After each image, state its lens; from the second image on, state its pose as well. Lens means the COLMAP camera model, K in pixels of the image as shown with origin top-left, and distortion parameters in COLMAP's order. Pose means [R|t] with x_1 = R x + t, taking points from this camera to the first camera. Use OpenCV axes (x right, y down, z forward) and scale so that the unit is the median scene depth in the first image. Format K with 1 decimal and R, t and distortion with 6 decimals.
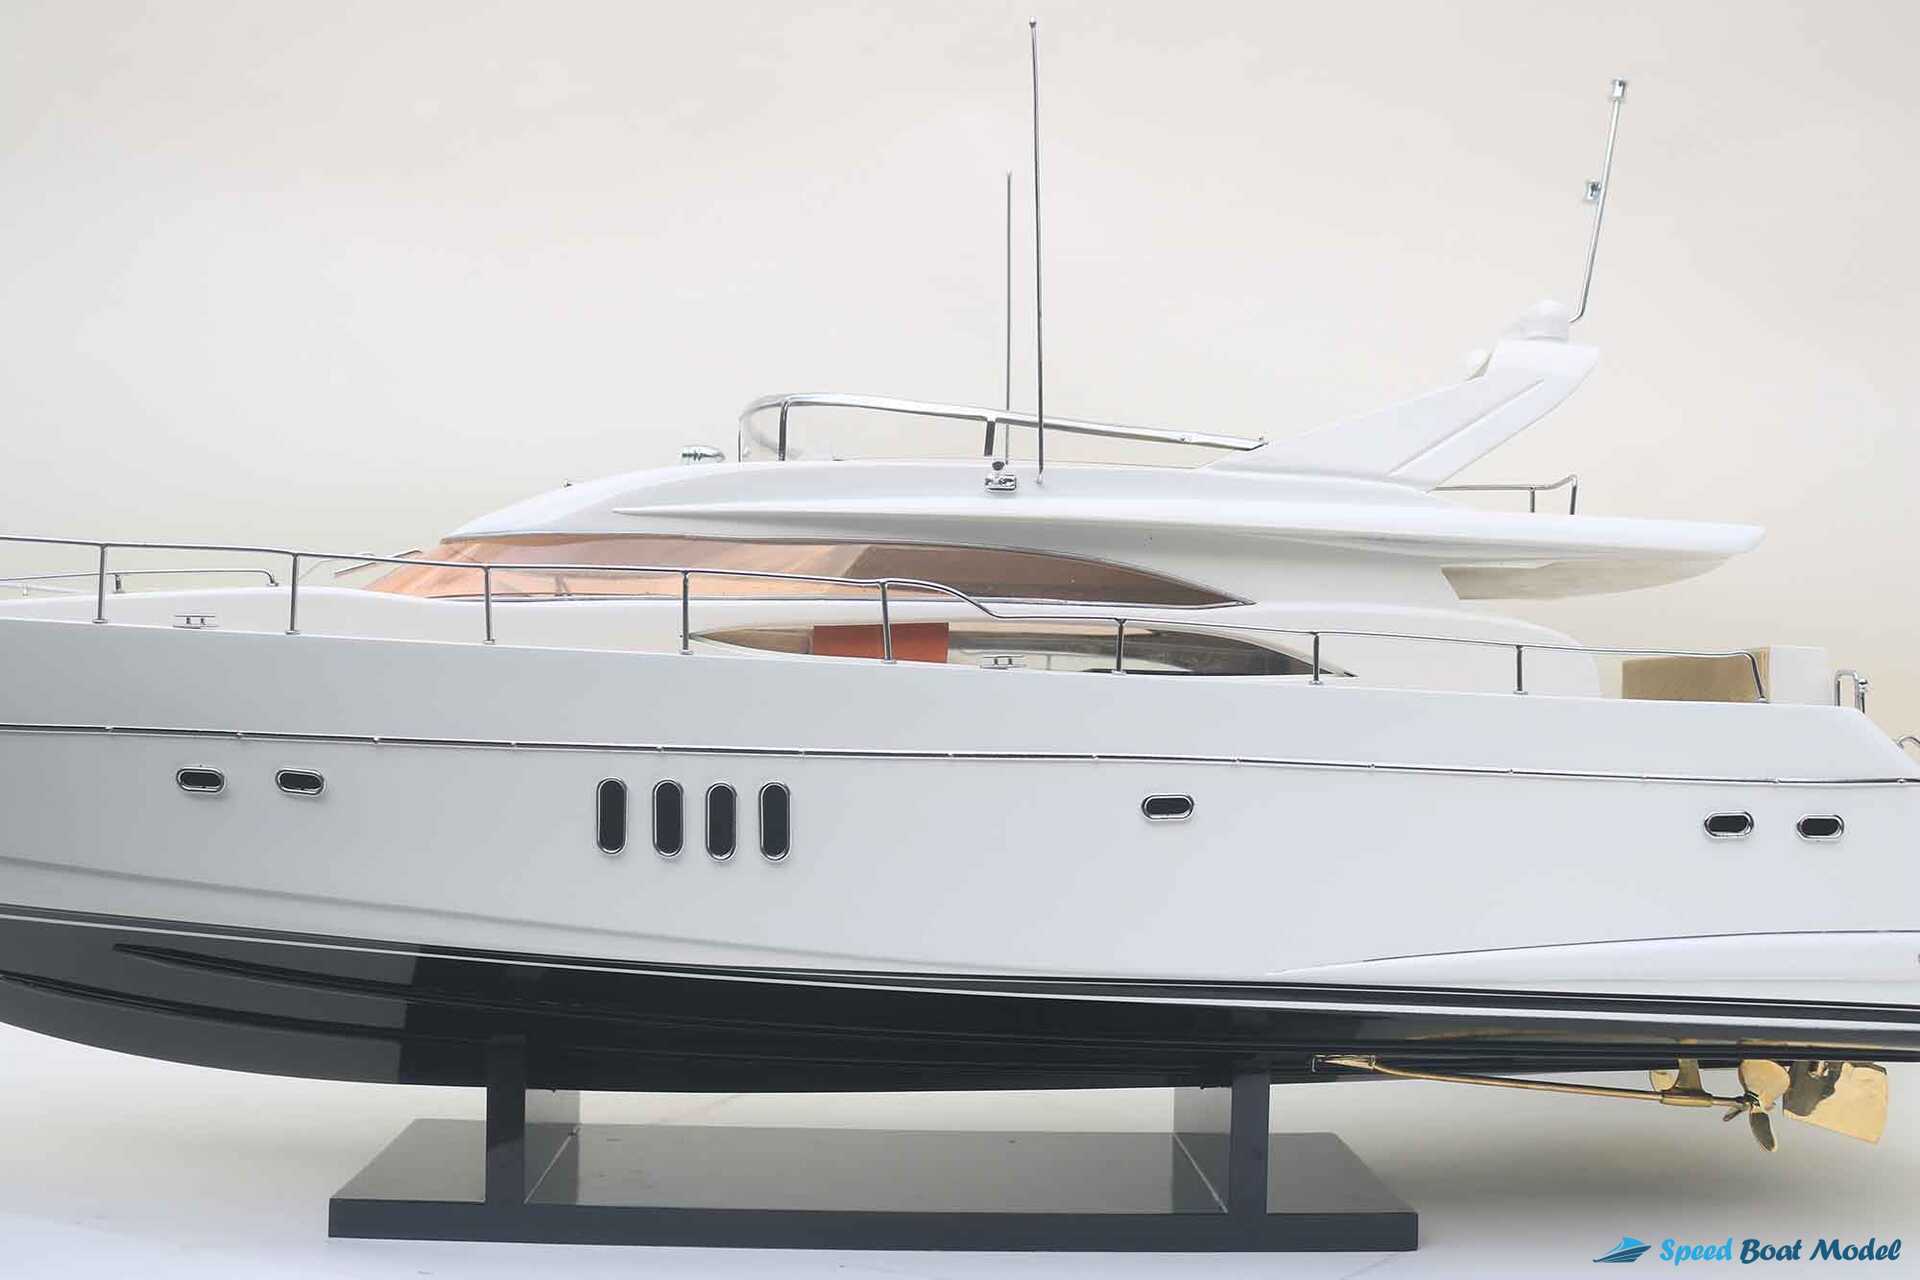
lens RADIAL K [[2027.9, 0, 966.7], [0, 2027.9, 621.2], [0, 0, 1]] dist [-0.081242, 0.000000]
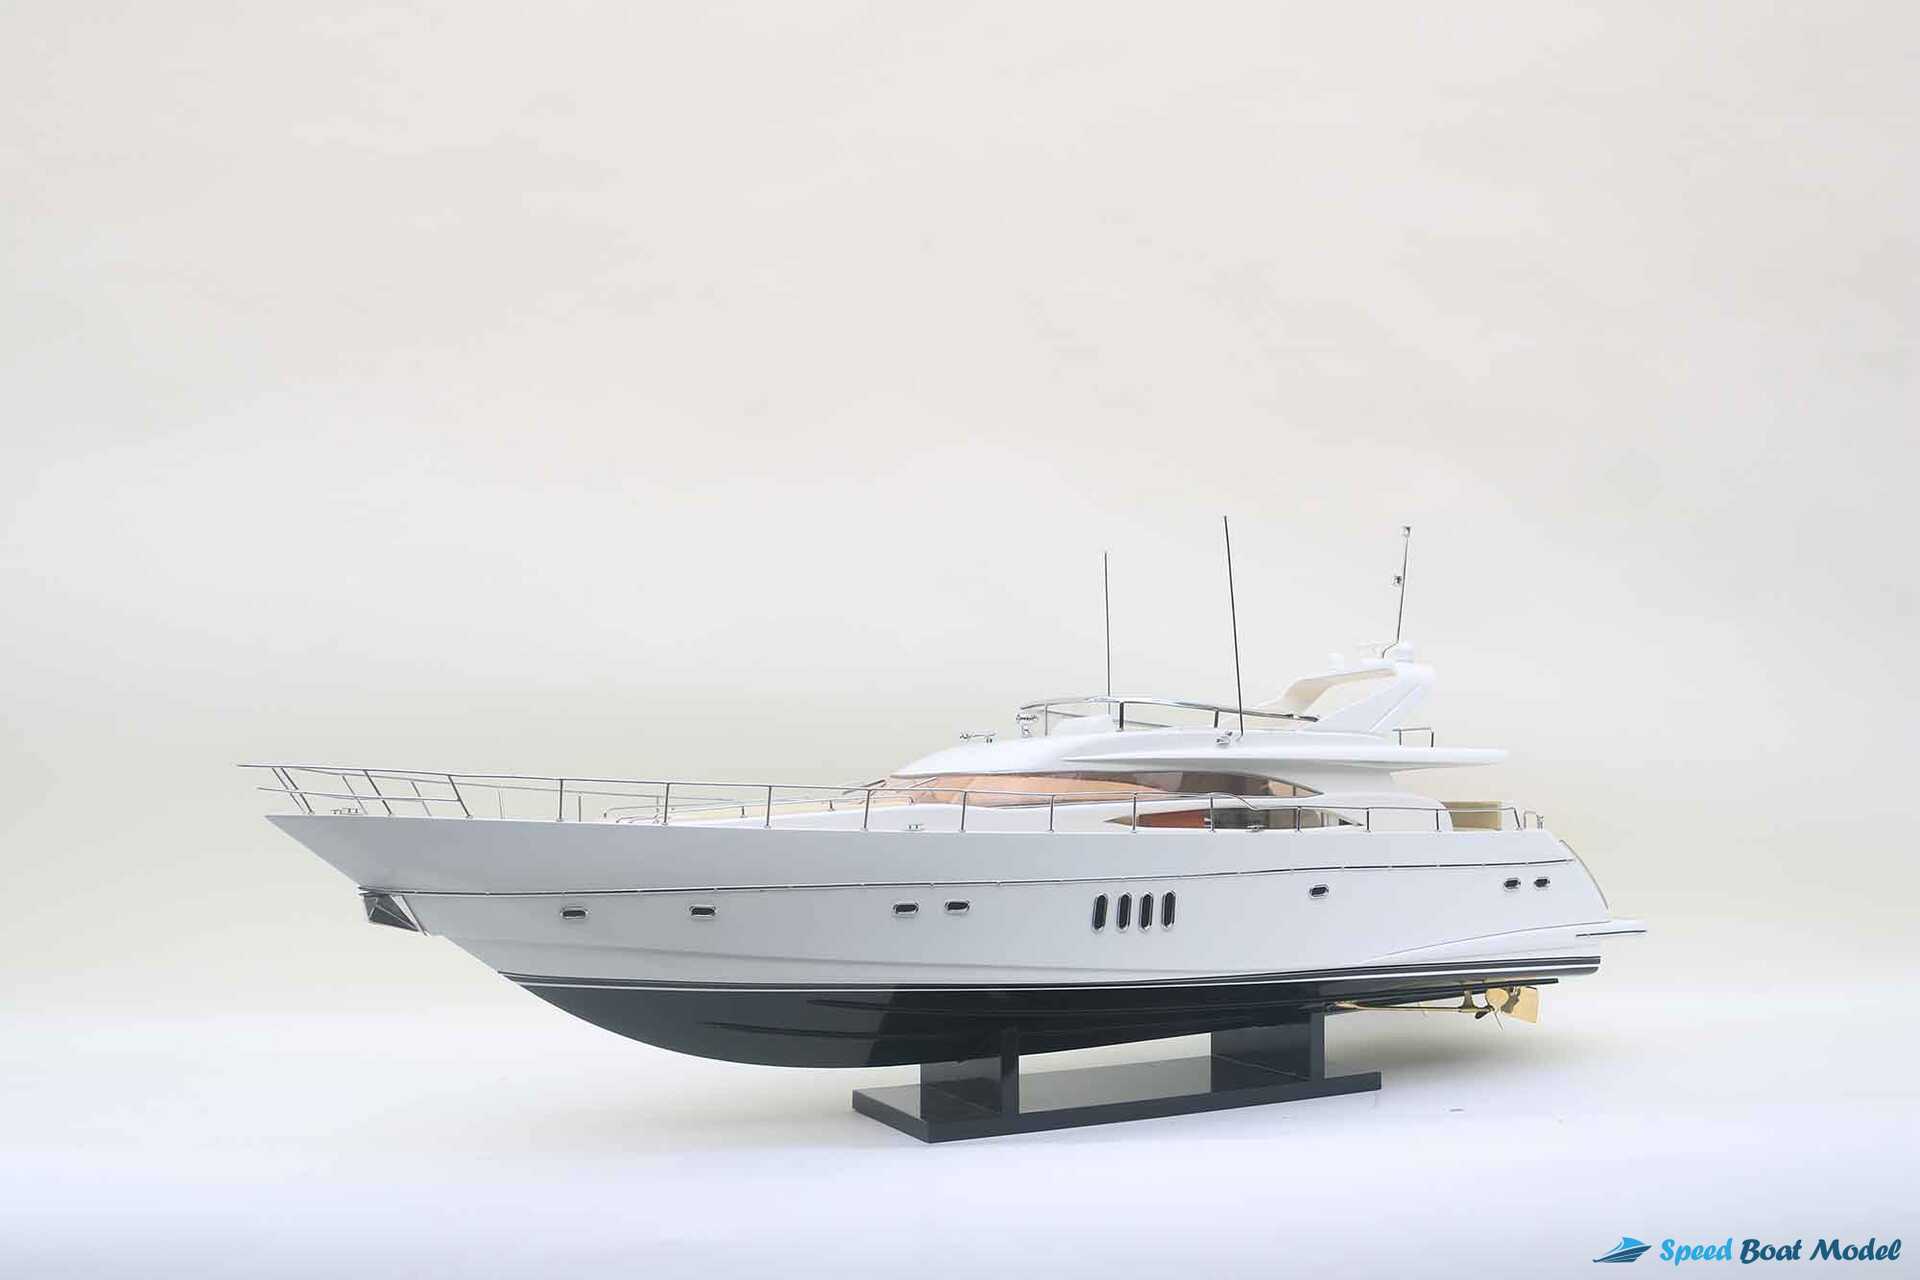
lens RADIAL K [[1855.8, 0, 972.9], [0, 1855.8, 633.9], [0, 0, 1]] dist [-0.073568, 0.000000]
pose [[0.905723, -0.000719, 0.423870, -1.024100], [0.010931, 0.999706, -0.021661, -0.139044], [-0.423730, 0.024252, 0.905464, -0.626061]]
